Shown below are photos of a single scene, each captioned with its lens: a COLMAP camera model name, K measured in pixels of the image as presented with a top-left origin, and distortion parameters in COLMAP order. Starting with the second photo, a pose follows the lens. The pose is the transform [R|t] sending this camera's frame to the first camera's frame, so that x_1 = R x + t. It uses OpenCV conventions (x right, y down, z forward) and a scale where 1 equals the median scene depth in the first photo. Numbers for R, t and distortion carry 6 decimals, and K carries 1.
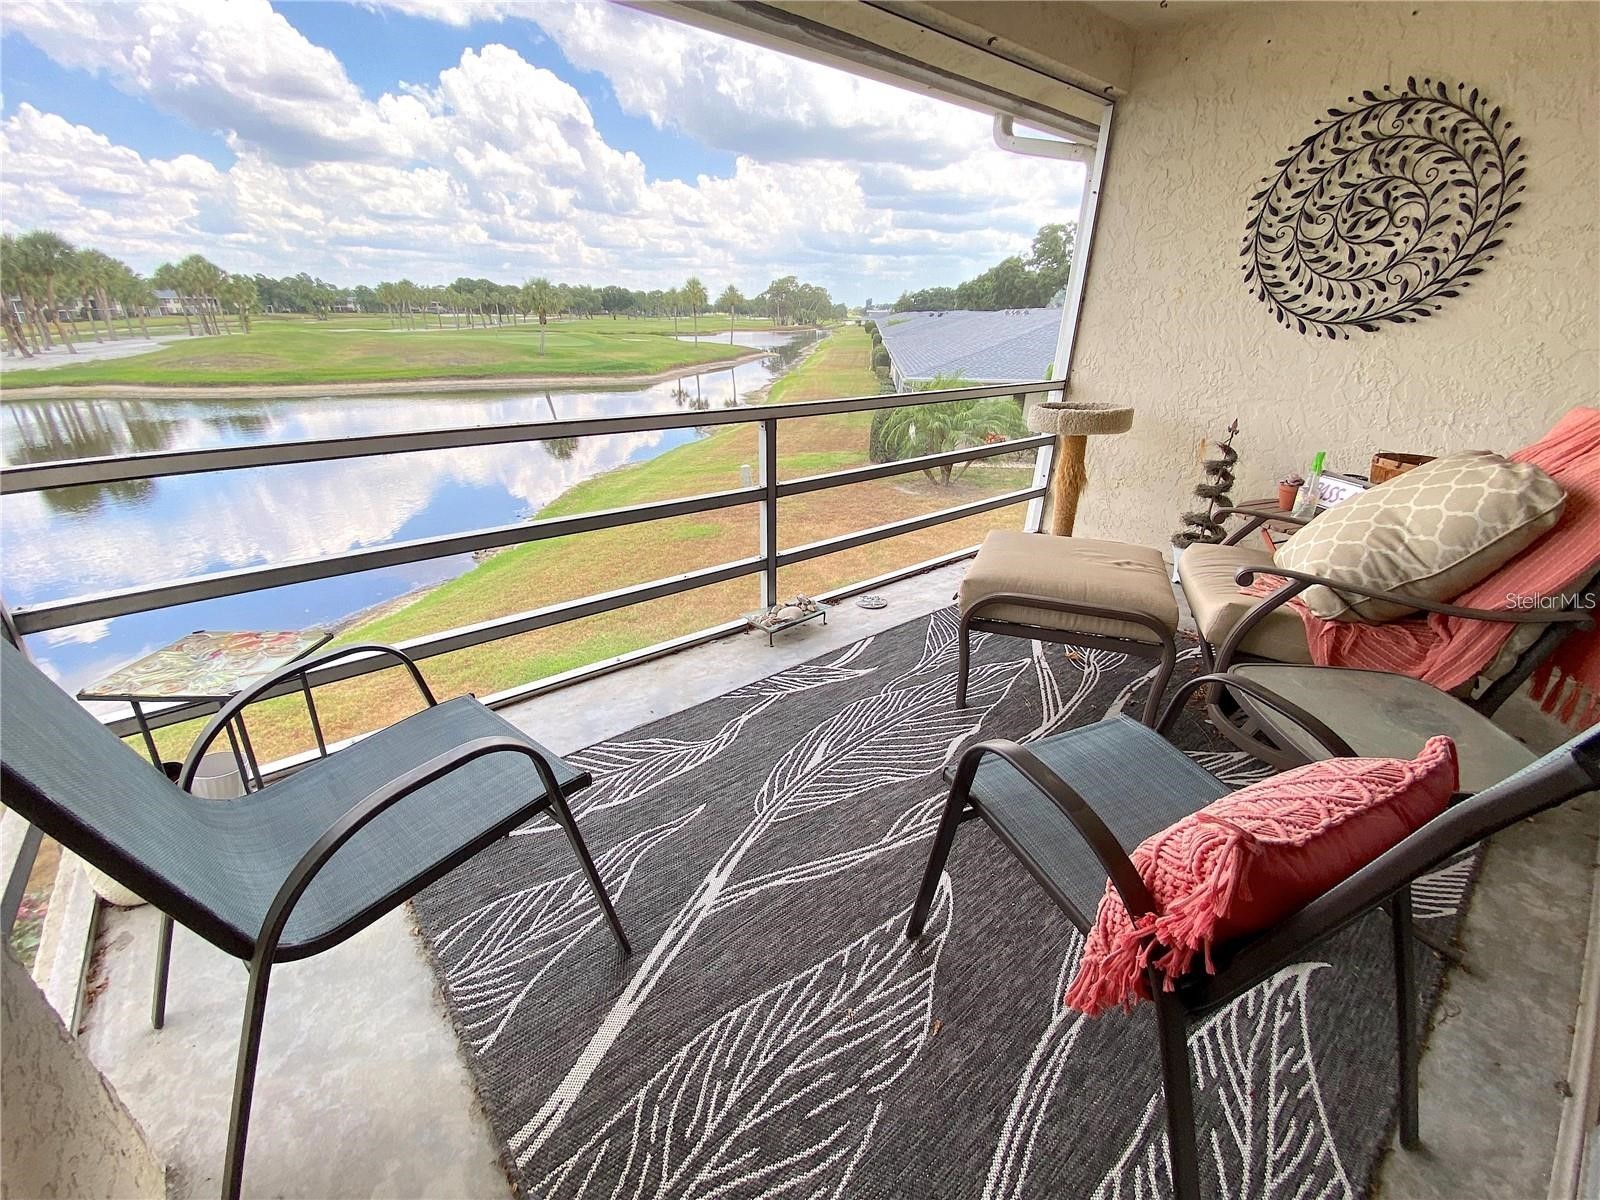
lens RADIAL K [[648.8, 0, 800.0], [0, 648.8, 600.0], [0, 0, 1]] dist [0.013964, -0.017888]
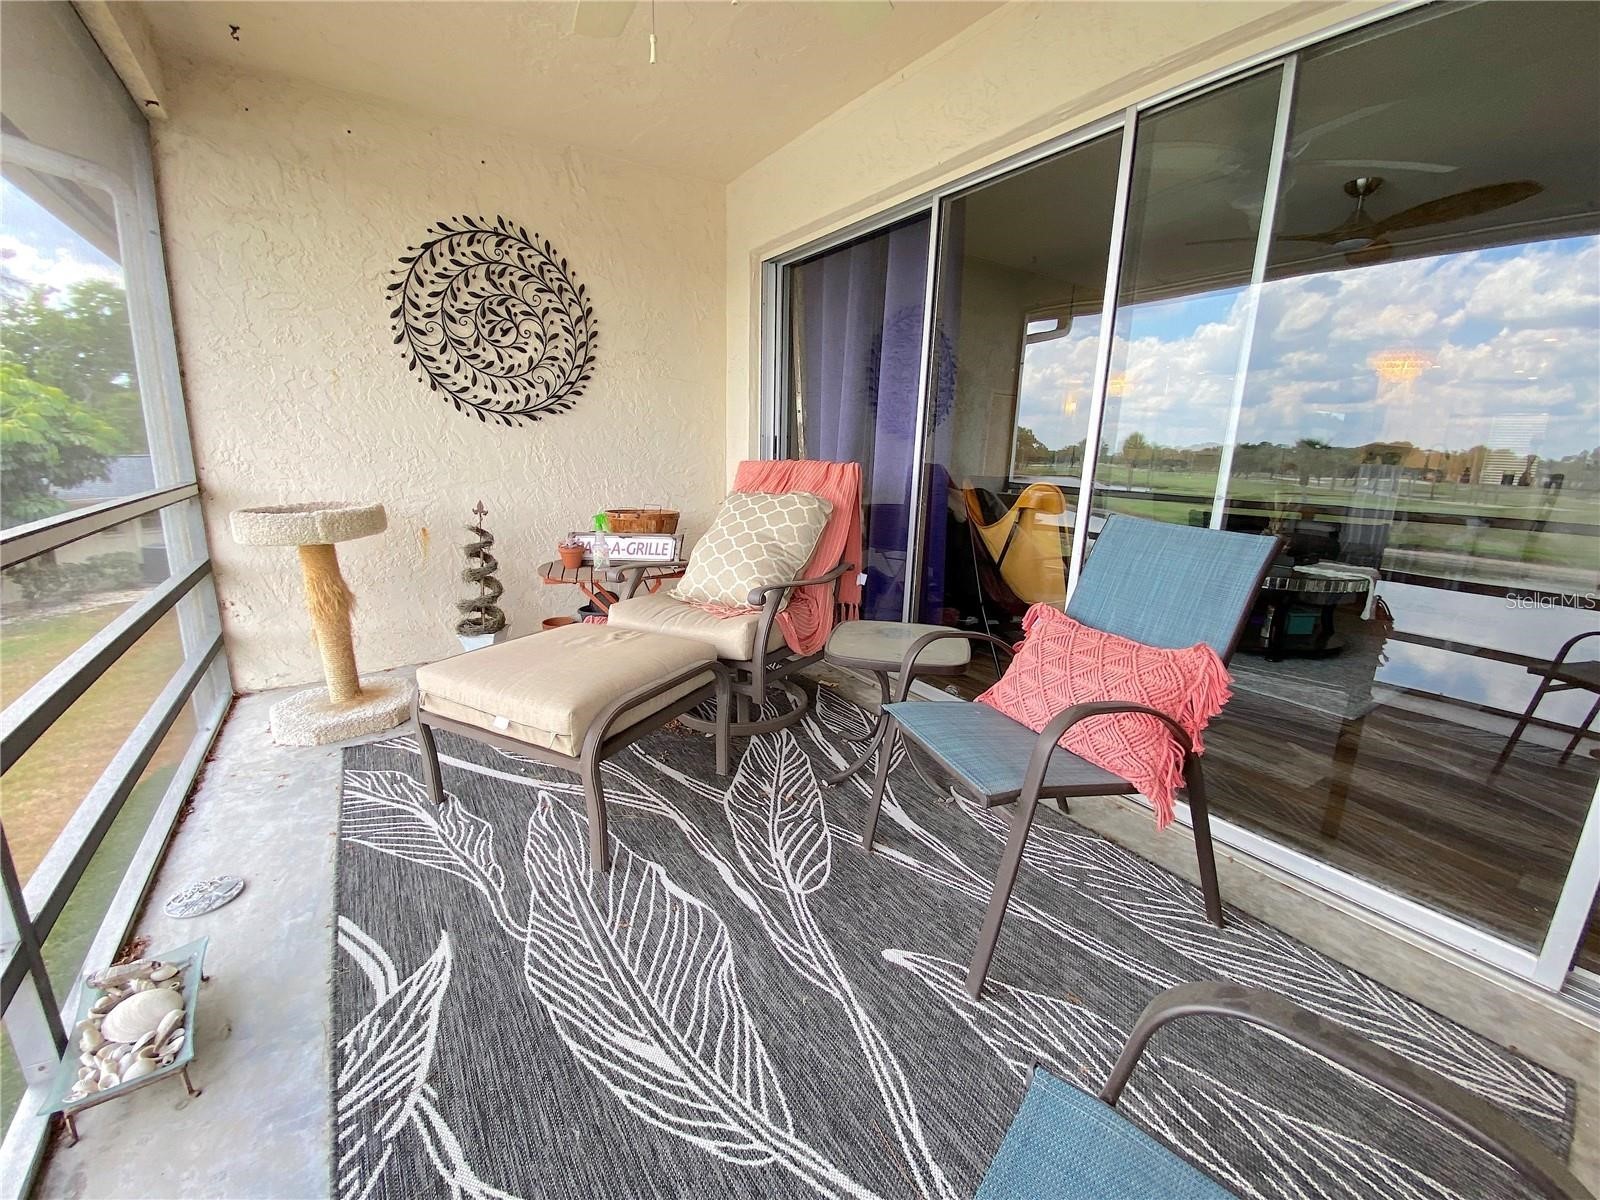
lens RADIAL K [[650.4, 0, 800.0], [0, 650.4, 600.0], [0, 0, 1]] dist [0.022230, -0.029394]
pose [[0.087039, -0.232481, 0.968699, -0.354296], [0.379138, 0.906944, 0.183594, -0.155554], [-0.921237, 0.351291, 0.167082, 0.485173]]
